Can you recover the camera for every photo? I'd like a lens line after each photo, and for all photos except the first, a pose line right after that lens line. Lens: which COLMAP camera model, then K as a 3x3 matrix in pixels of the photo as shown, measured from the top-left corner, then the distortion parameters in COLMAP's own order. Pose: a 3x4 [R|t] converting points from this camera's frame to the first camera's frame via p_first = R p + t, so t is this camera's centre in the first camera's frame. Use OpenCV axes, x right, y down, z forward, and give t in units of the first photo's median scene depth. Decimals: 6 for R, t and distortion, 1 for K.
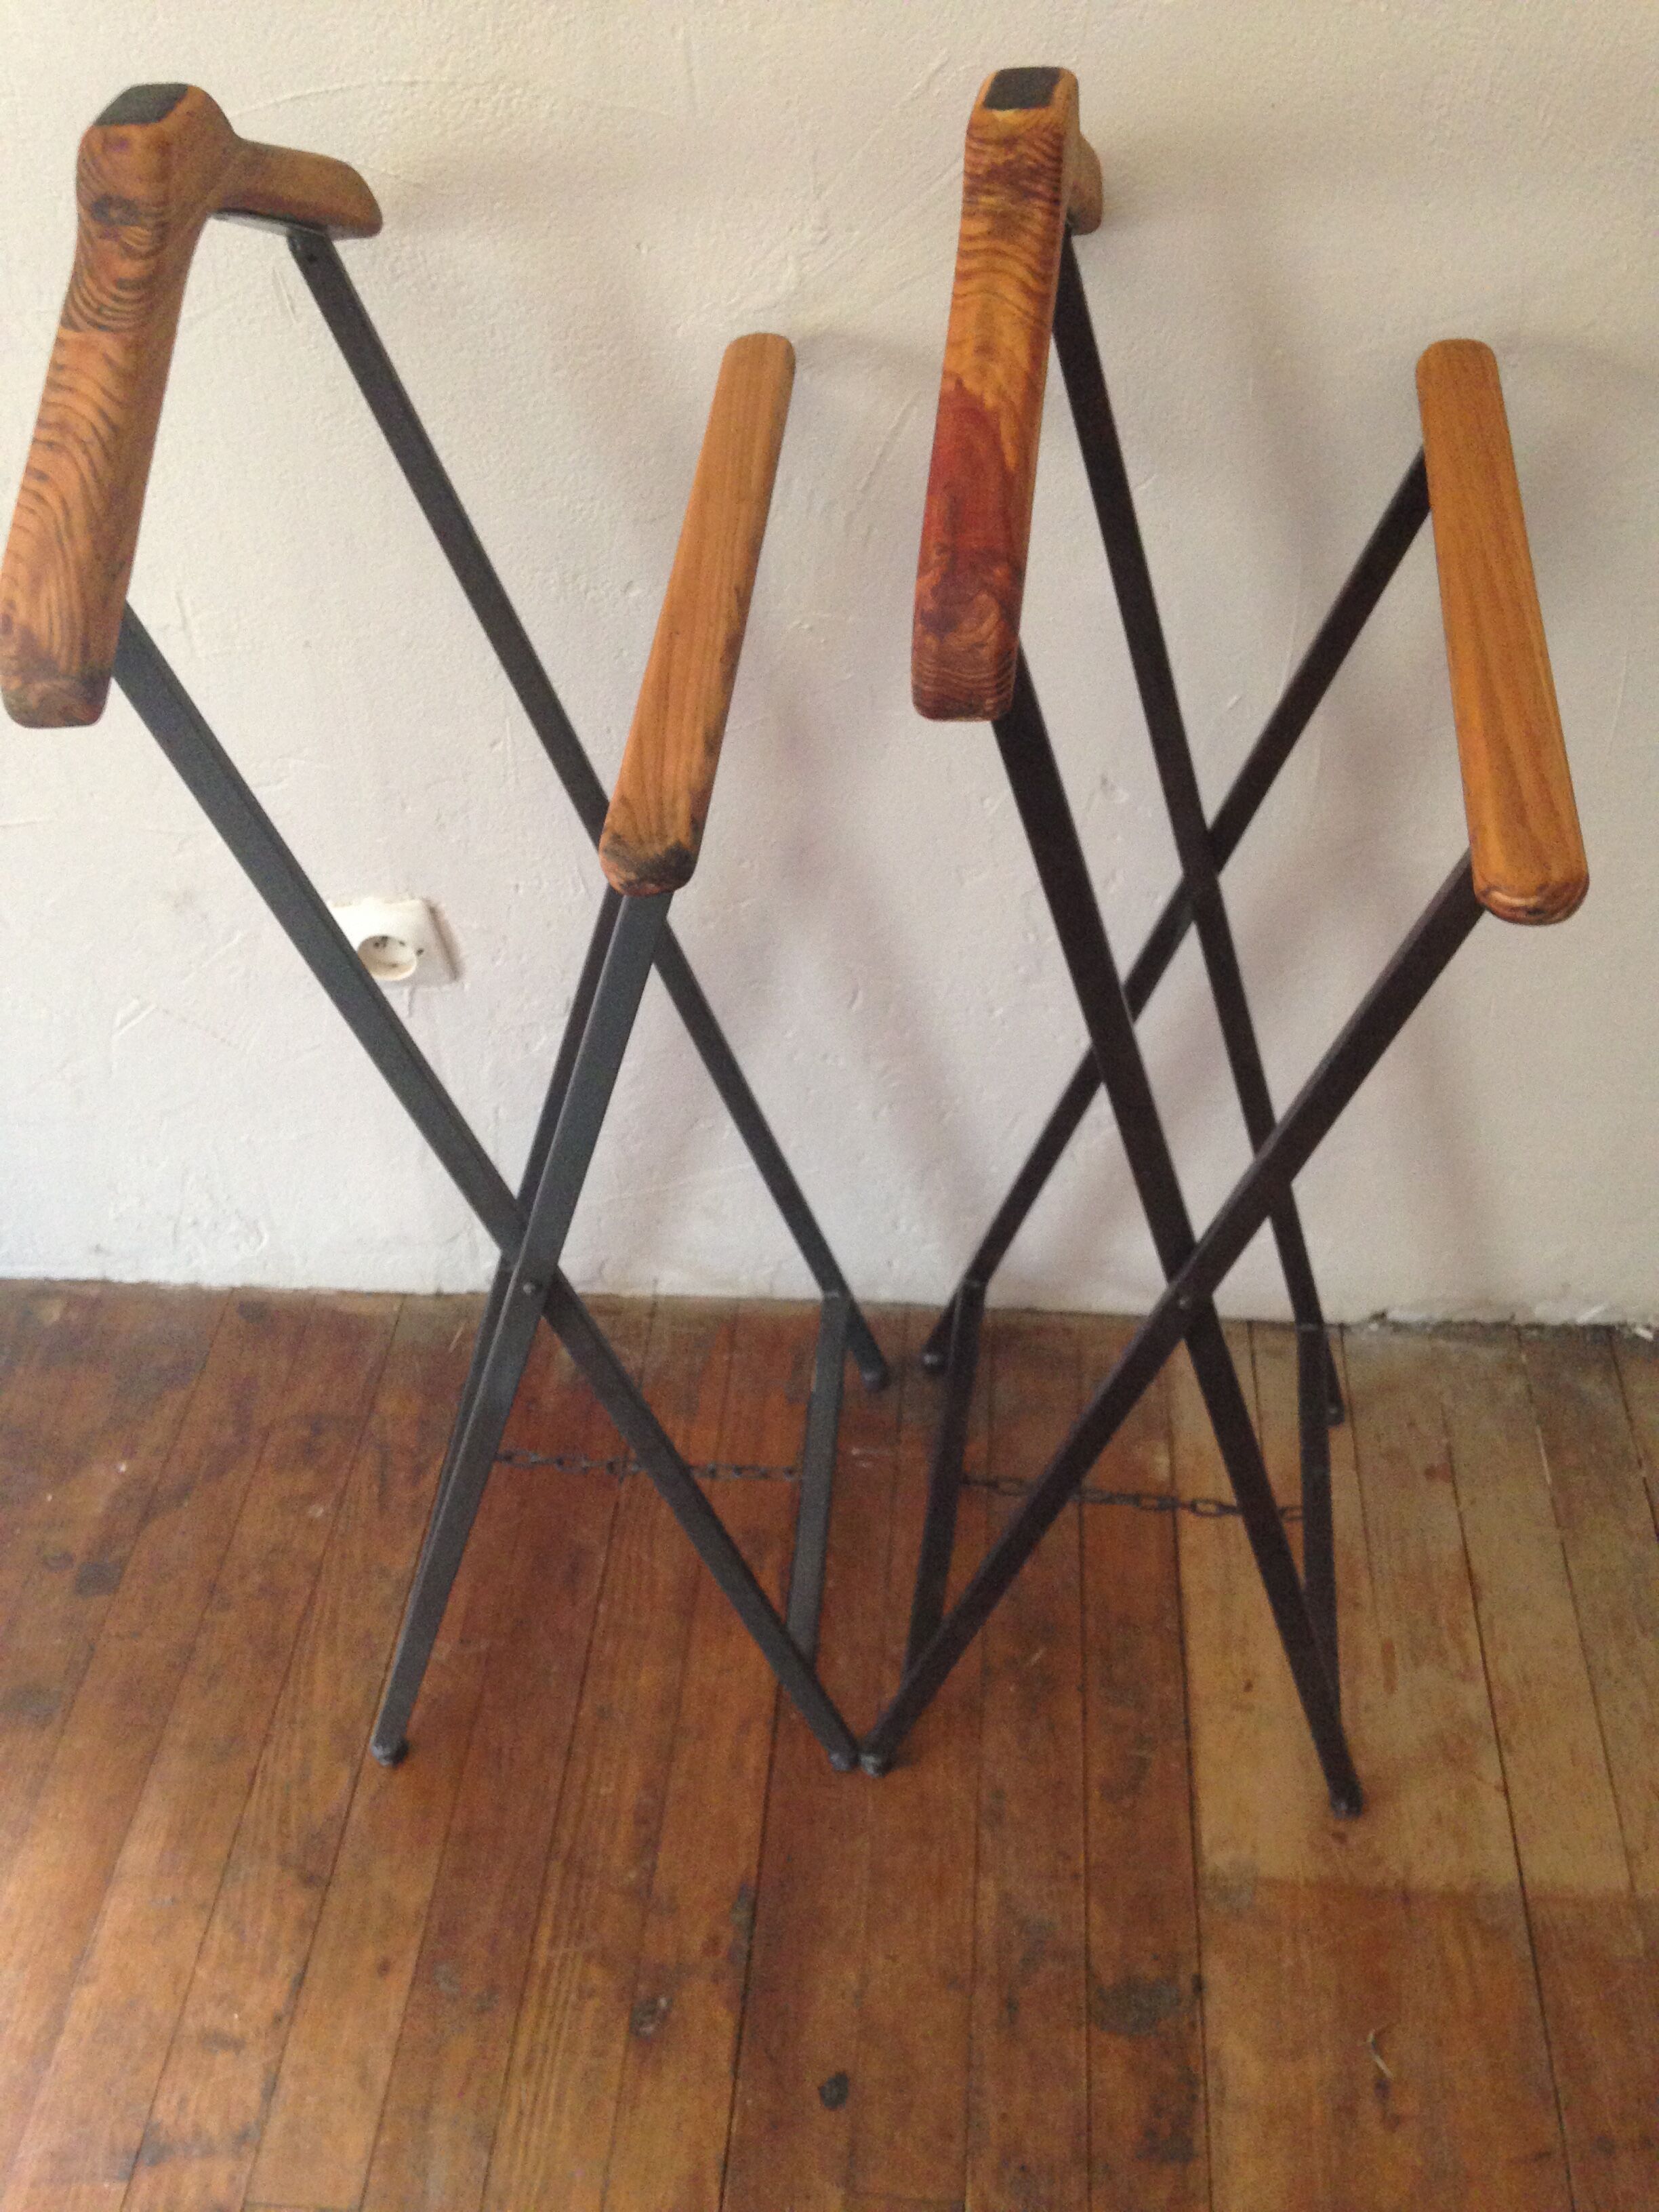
lens RADIAL K [[2042.1, 0, 833.1], [0, 2042.1, 1104.3], [0, 0, 1]] dist [0.152653, -0.263728]
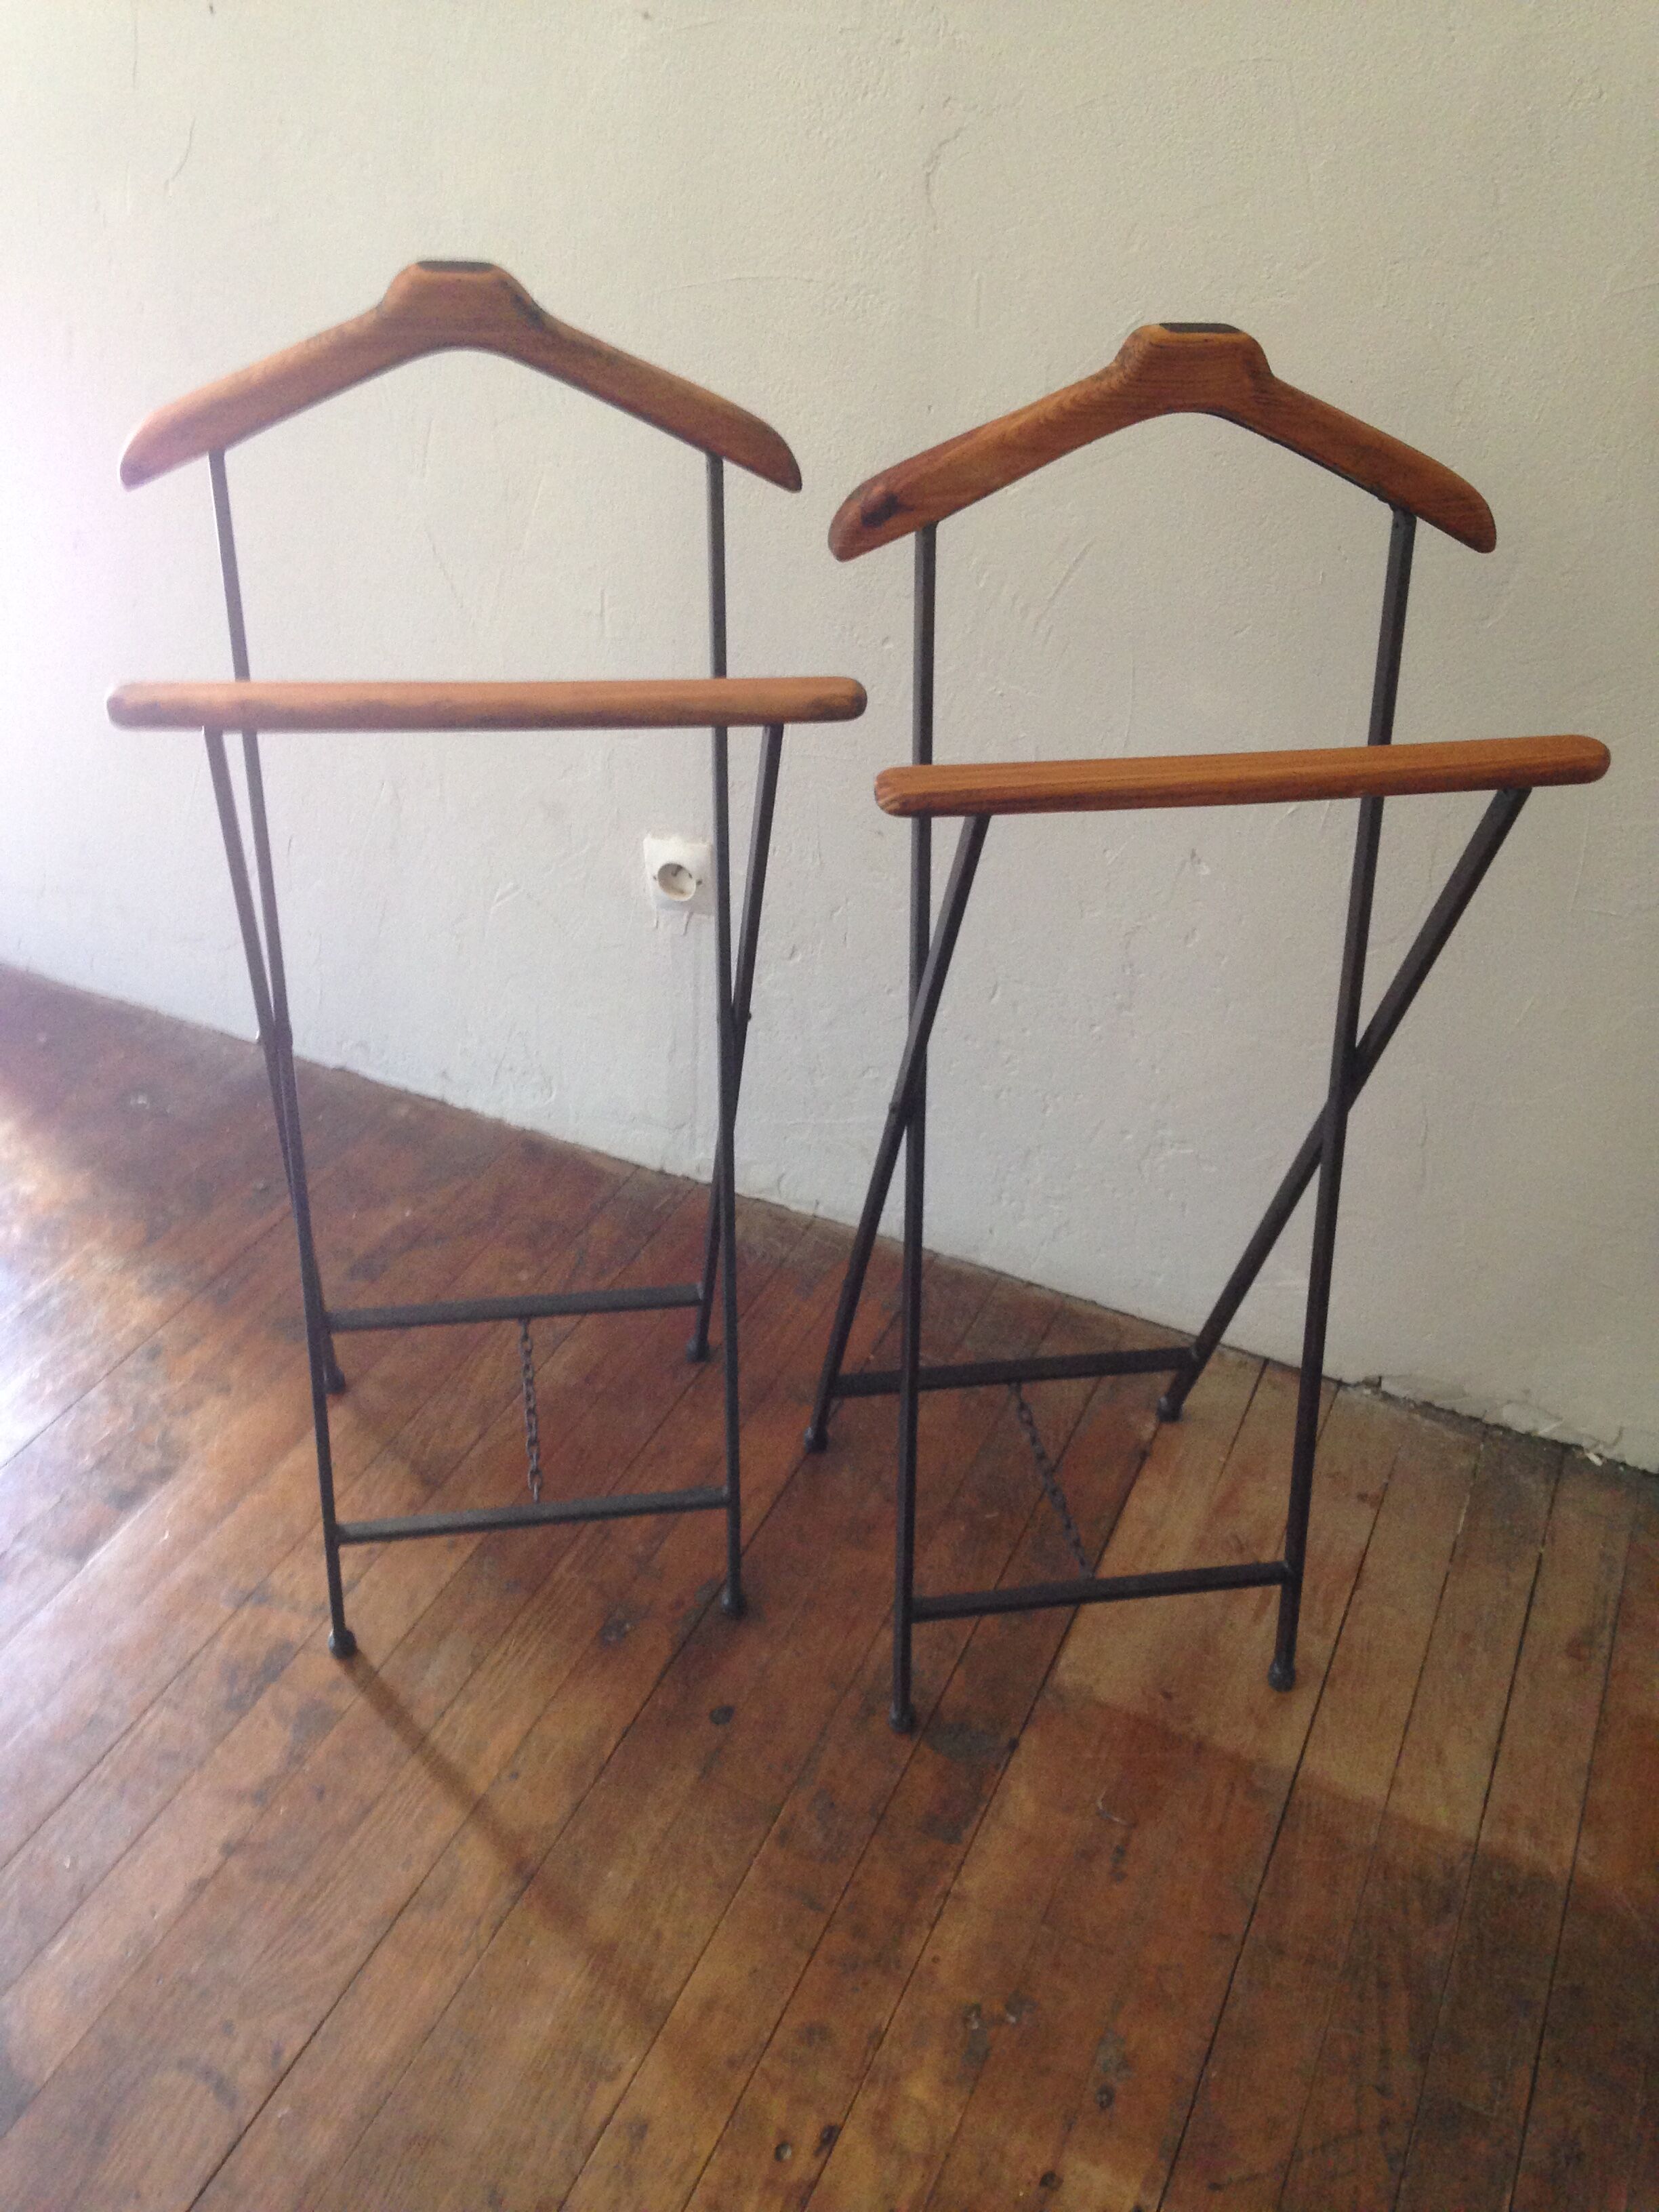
lens RADIAL K [[2029.5, 0, 823.9], [0, 2029.5, 1106.3], [0, 0, 1]] dist [0.171549, -0.268546]
pose [[0.937980, 0.247729, -0.242535, 0.244496], [-0.281148, 0.952864, -0.114043, 0.198880], [0.202851, 0.175158, 0.963416, -0.279656]]
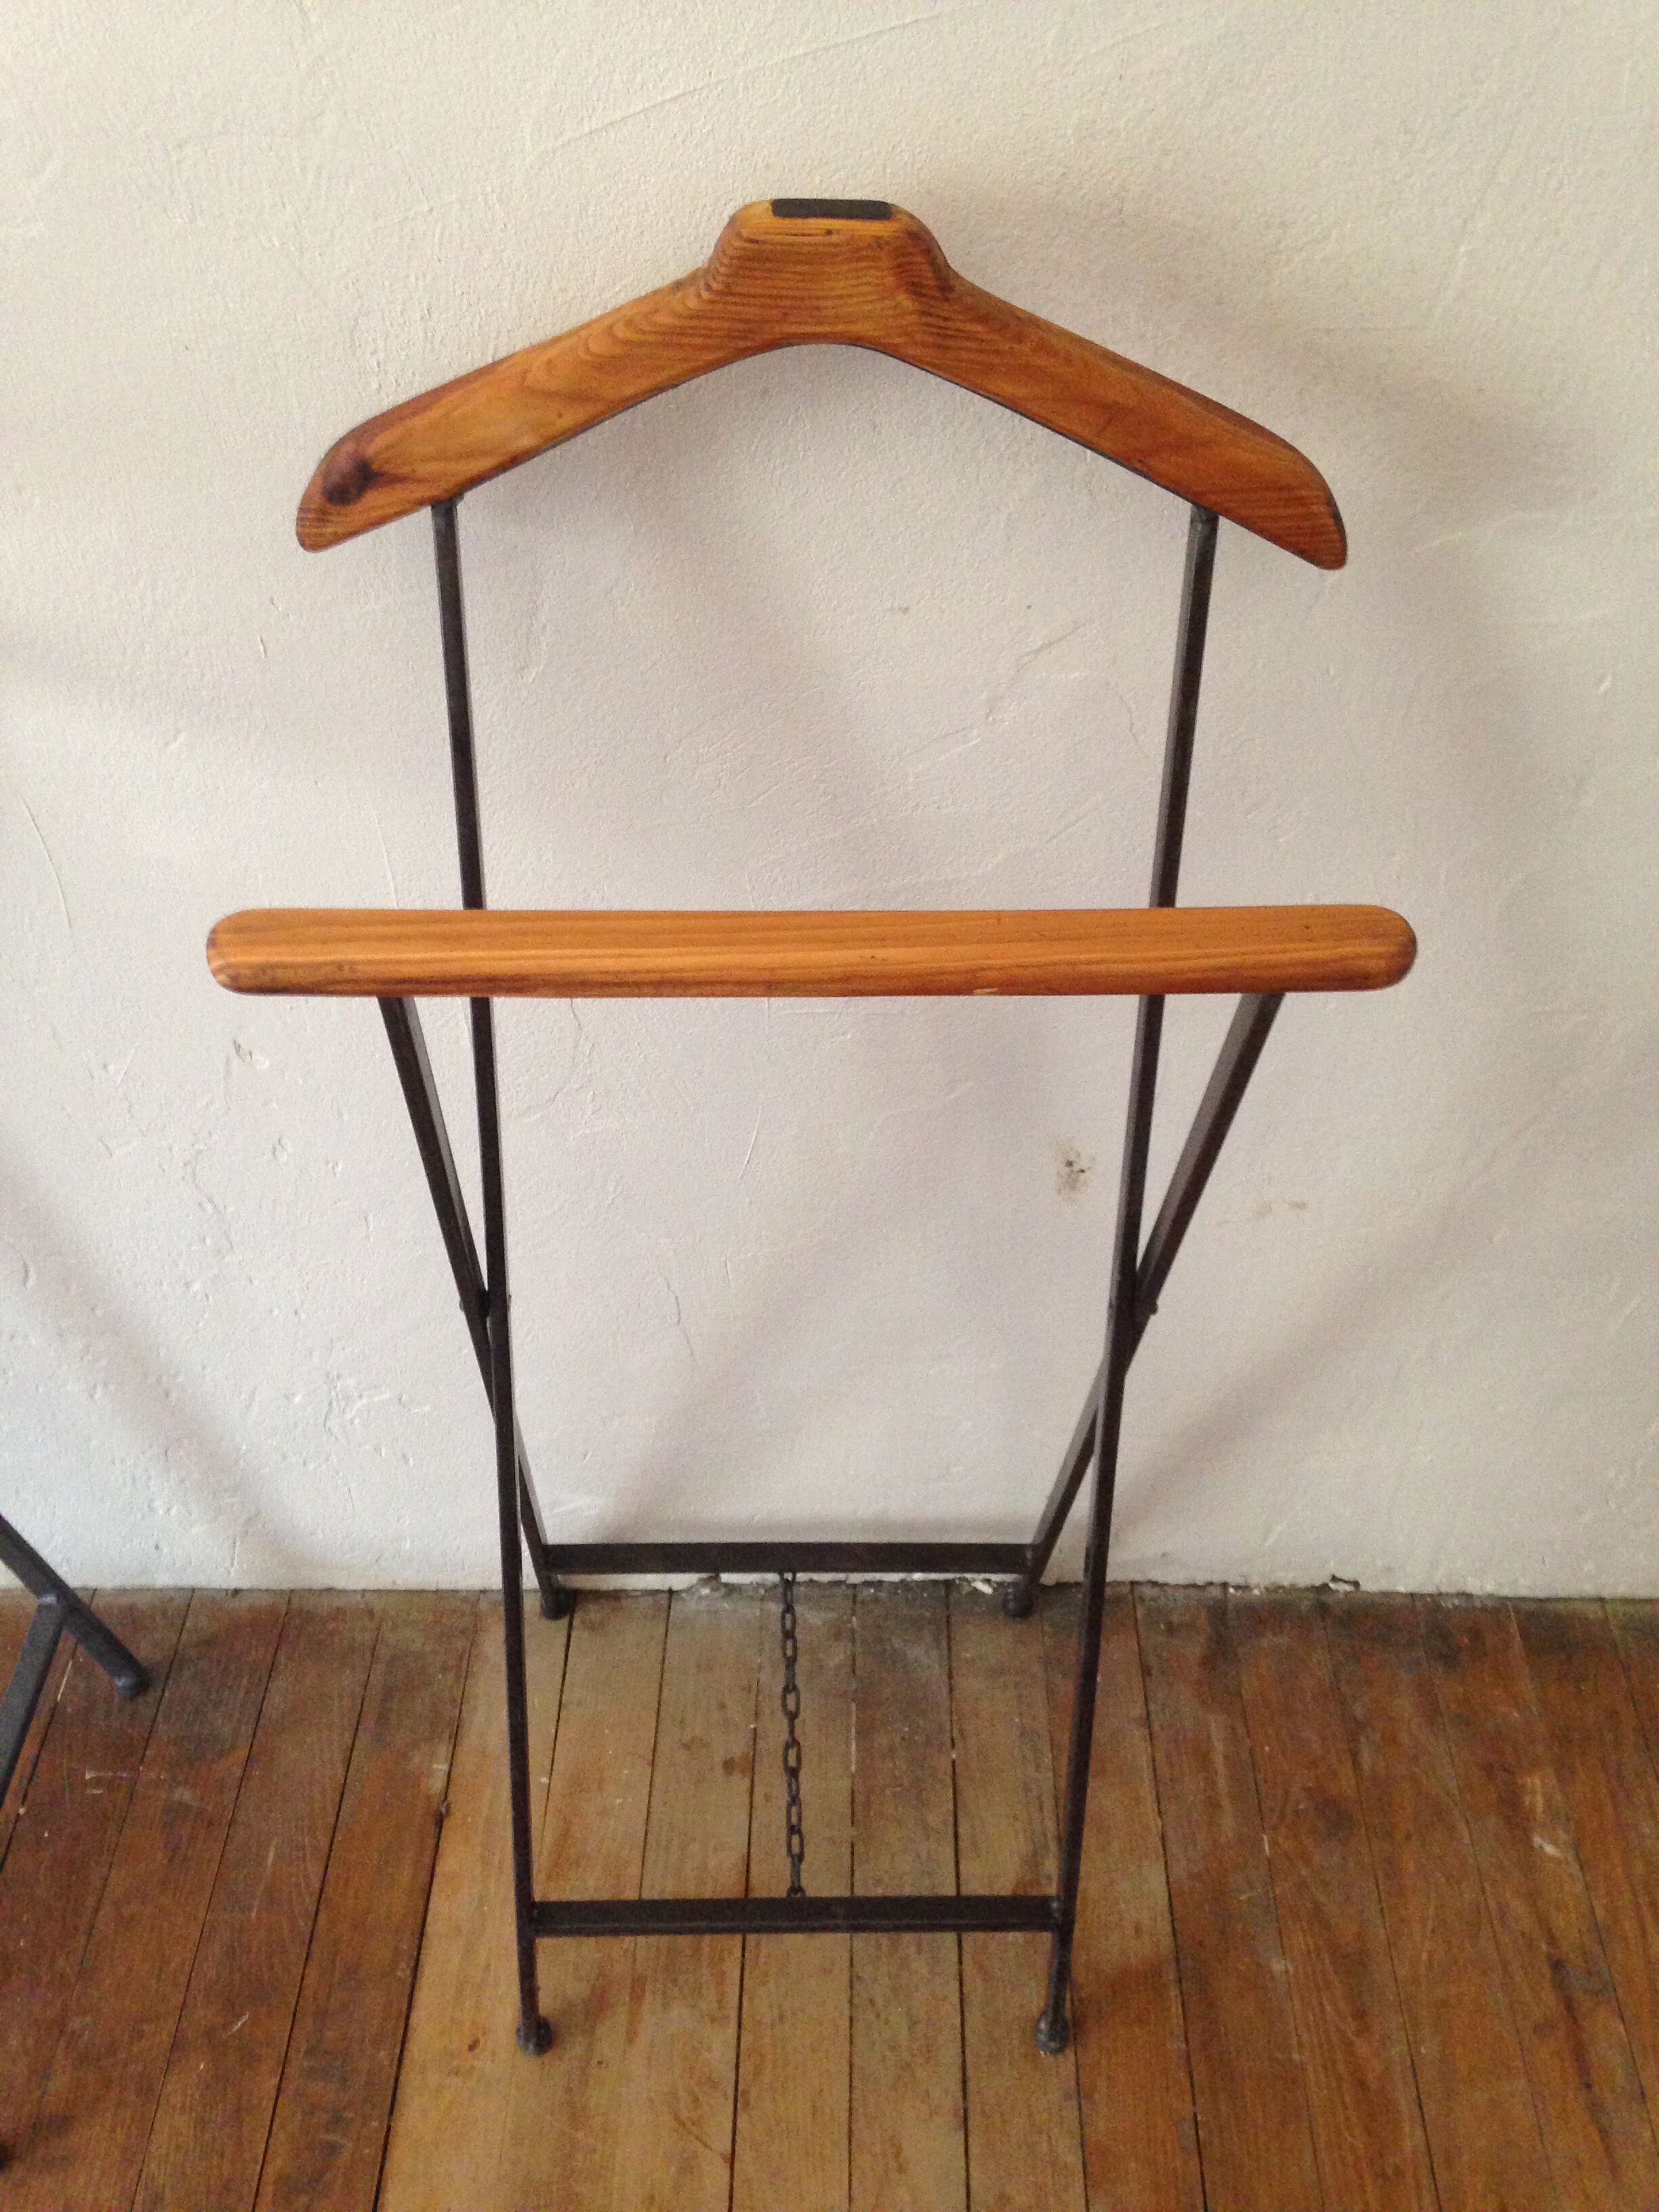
lens RADIAL K [[2030.6, 0, 829.5], [0, 2030.6, 1106.0], [0, 0, 1]] dist [0.161566, -0.259455]
pose [[0.997545, -0.020706, 0.066891, 0.296908], [0.023312, 0.998990, -0.038408, -0.082455], [-0.066028, 0.039873, 0.997021, 0.083410]]
